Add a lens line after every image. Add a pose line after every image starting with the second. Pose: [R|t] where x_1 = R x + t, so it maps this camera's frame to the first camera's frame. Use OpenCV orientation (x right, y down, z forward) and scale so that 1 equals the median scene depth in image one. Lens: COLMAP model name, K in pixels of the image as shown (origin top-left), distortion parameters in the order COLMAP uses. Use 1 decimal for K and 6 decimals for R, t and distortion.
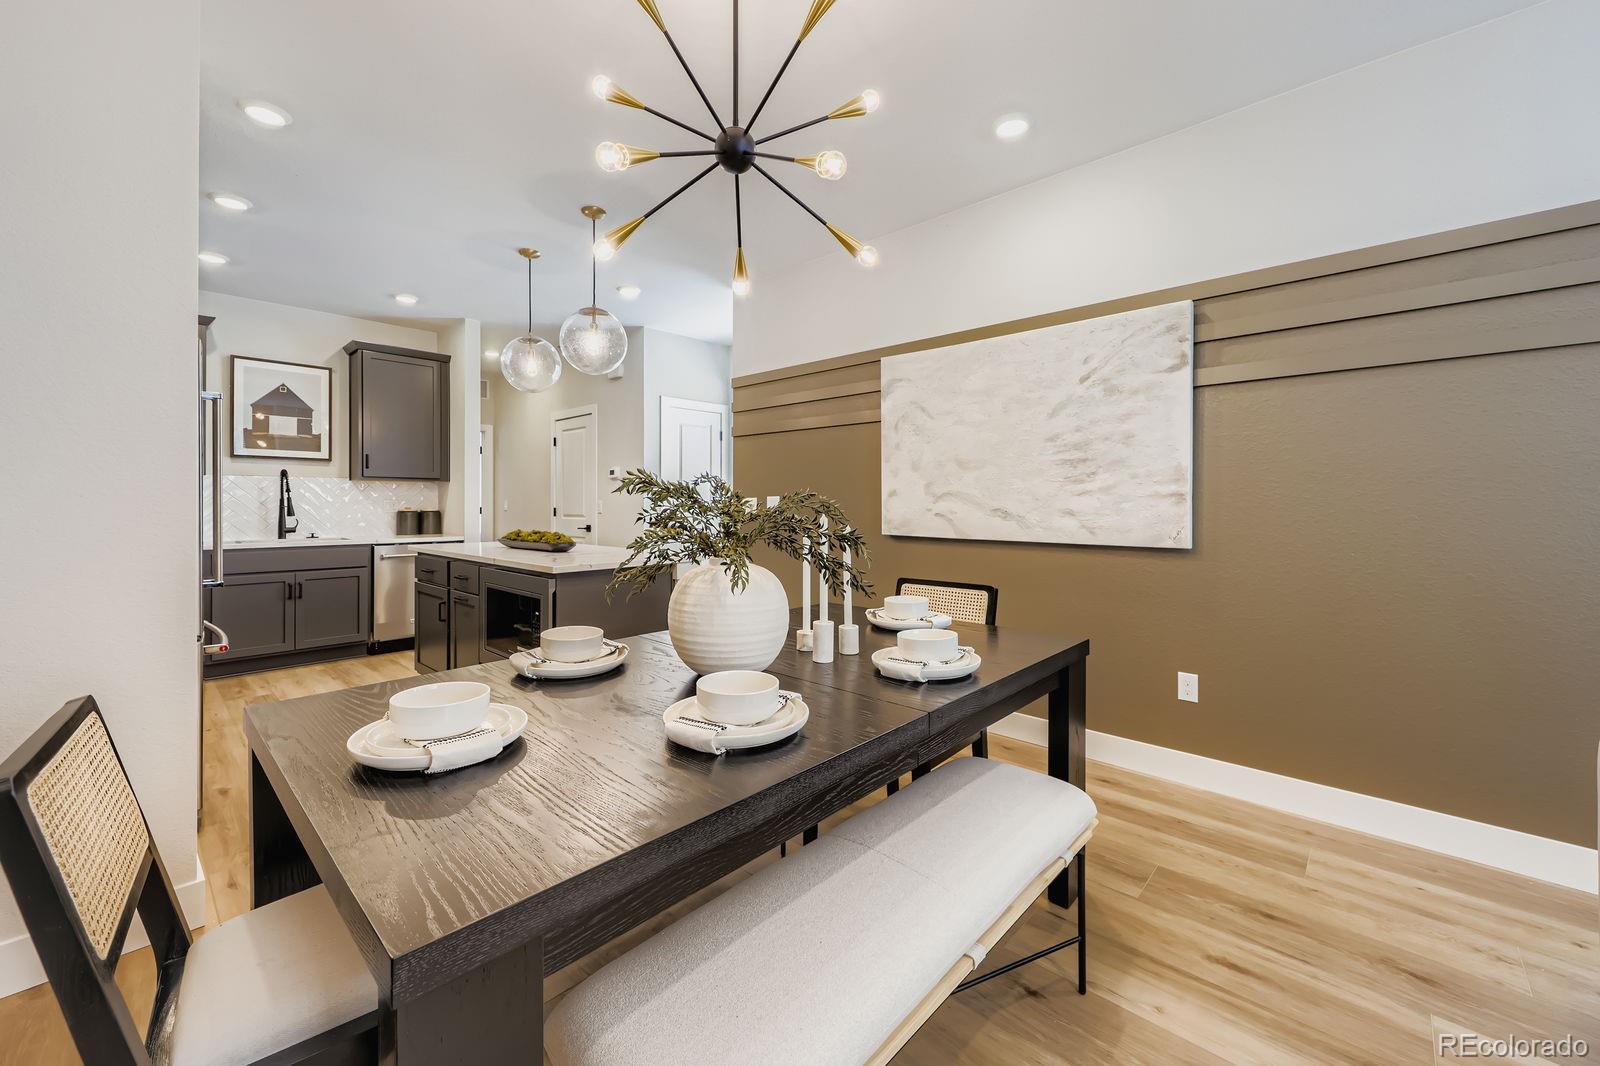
lens RADIAL K [[622.1, 0, 792.1], [0, 622.1, 502.2], [0, 0, 1]] dist [-0.000073, -0.000013]
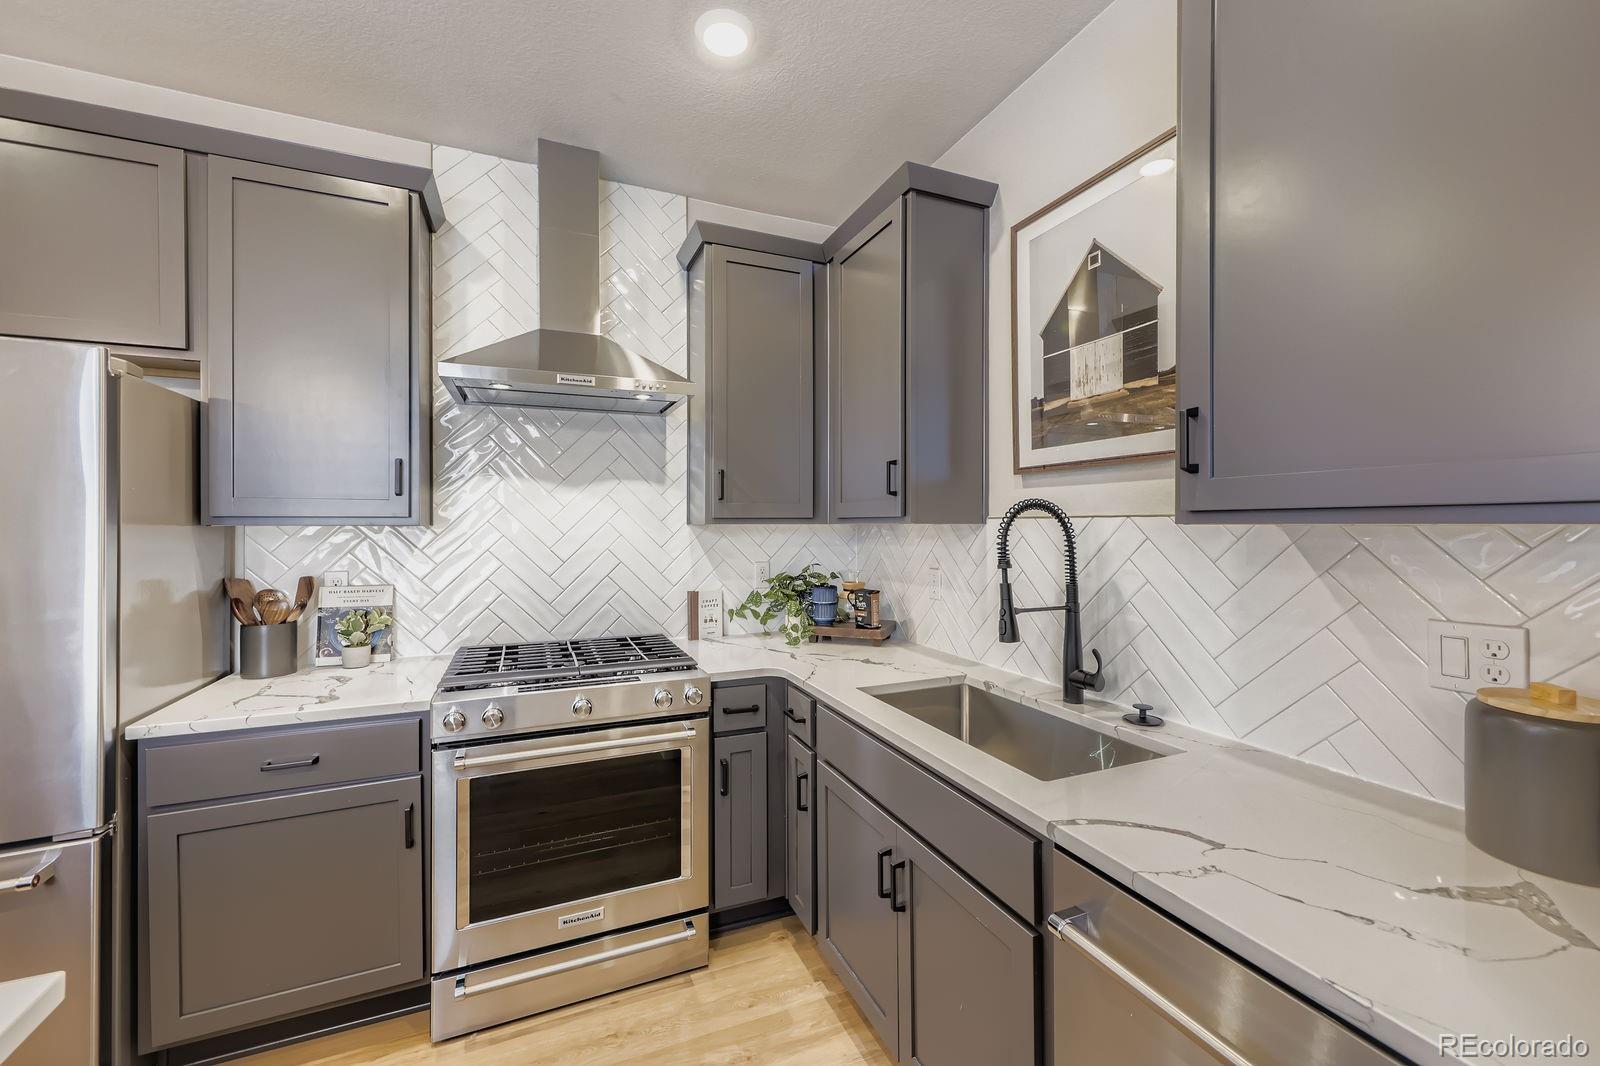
lens RADIAL K [[630.6, 0, 799.4], [0, 630.6, 522.5], [0, 0, 1]] dist [0.000350, 0.000078]
pose [[-0.403330, 0.002202, -0.915052, -0.438585], [0.001004, 0.999998, 0.001964, -0.039344], [0.915054, -0.000127, -0.403331, 0.989544]]
